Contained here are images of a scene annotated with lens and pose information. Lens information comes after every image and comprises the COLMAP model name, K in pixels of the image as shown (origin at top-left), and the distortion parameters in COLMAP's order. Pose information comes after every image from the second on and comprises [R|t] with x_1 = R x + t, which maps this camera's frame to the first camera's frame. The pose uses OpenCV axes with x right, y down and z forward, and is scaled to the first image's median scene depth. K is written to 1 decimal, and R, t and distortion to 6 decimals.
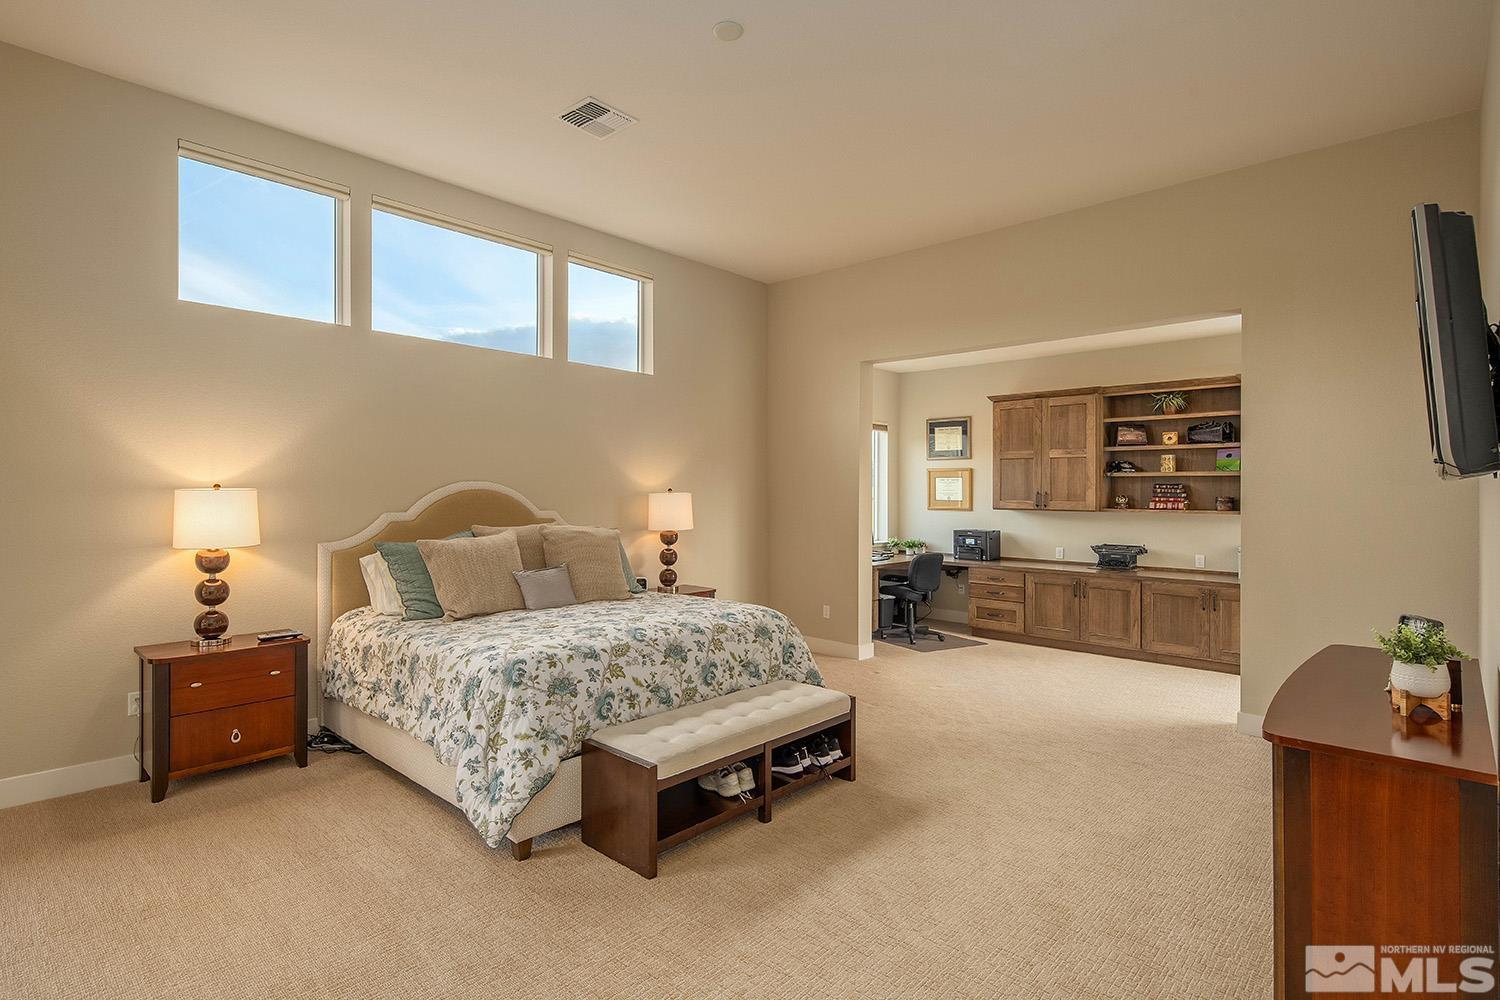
lens RADIAL K [[732.5, 0, 745.1], [0, 732.5, 494.3], [0, 0, 1]] dist [0.004923, -0.004403]
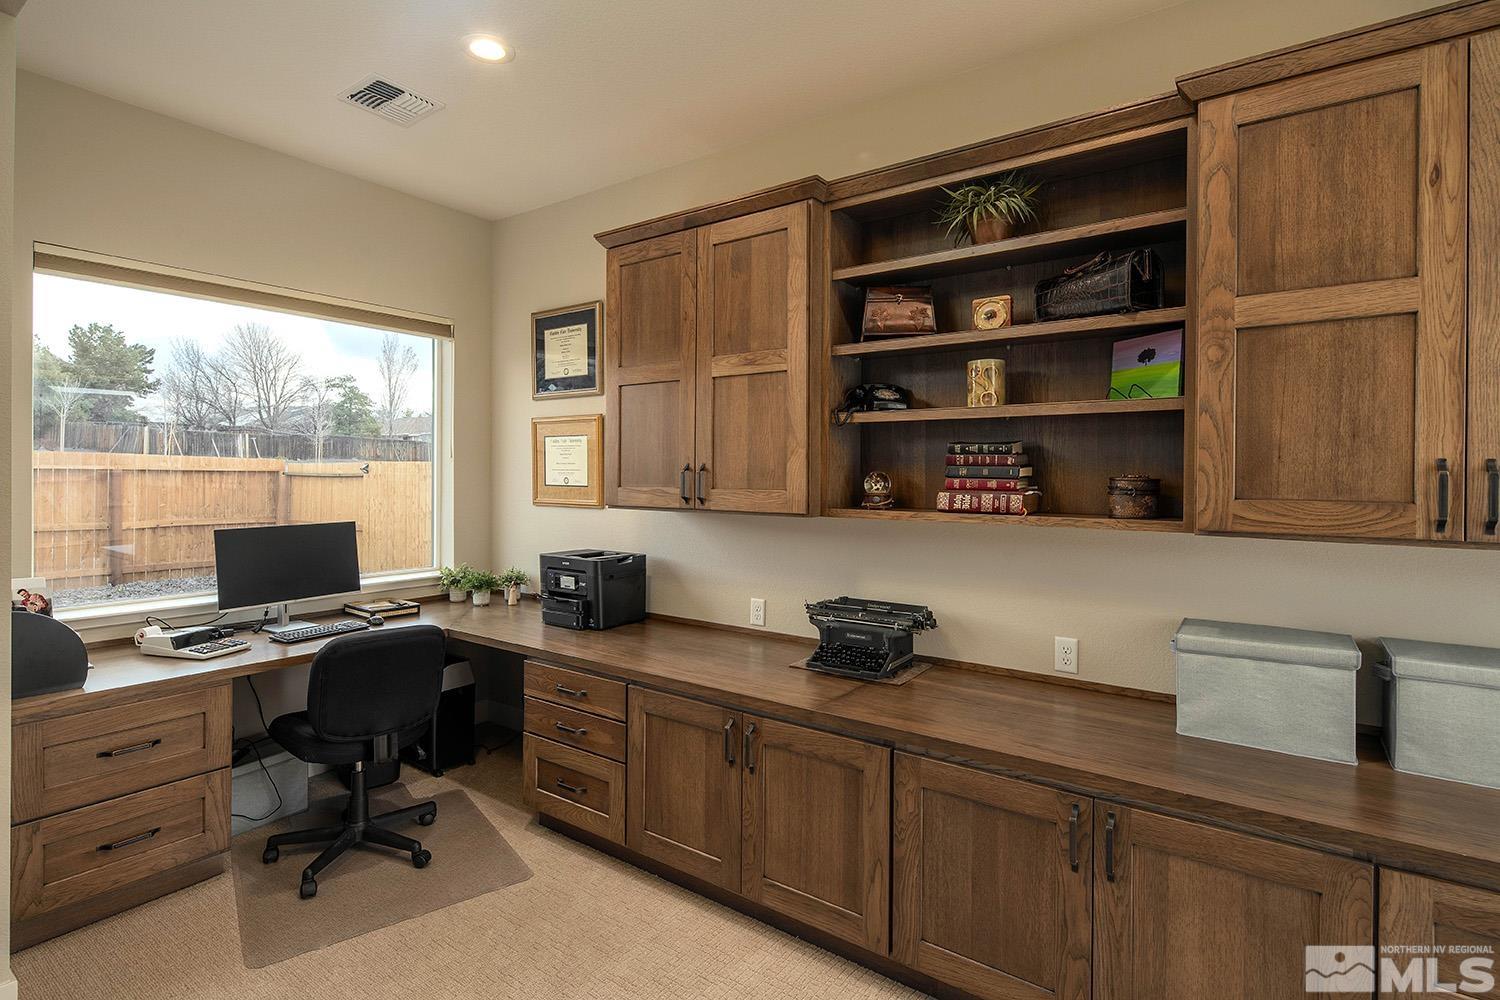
lens RADIAL K [[732.5, 0, 753.3], [0, 732.5, 494.7], [0, 0, 1]] dist [0.004923, -0.004403]
pose [[0.989317, -0.007746, 0.145574, 0.396954], [0.003277, 0.999517, 0.030911, 0.000670], [-0.145743, -0.030104, 0.988864, 0.636495]]
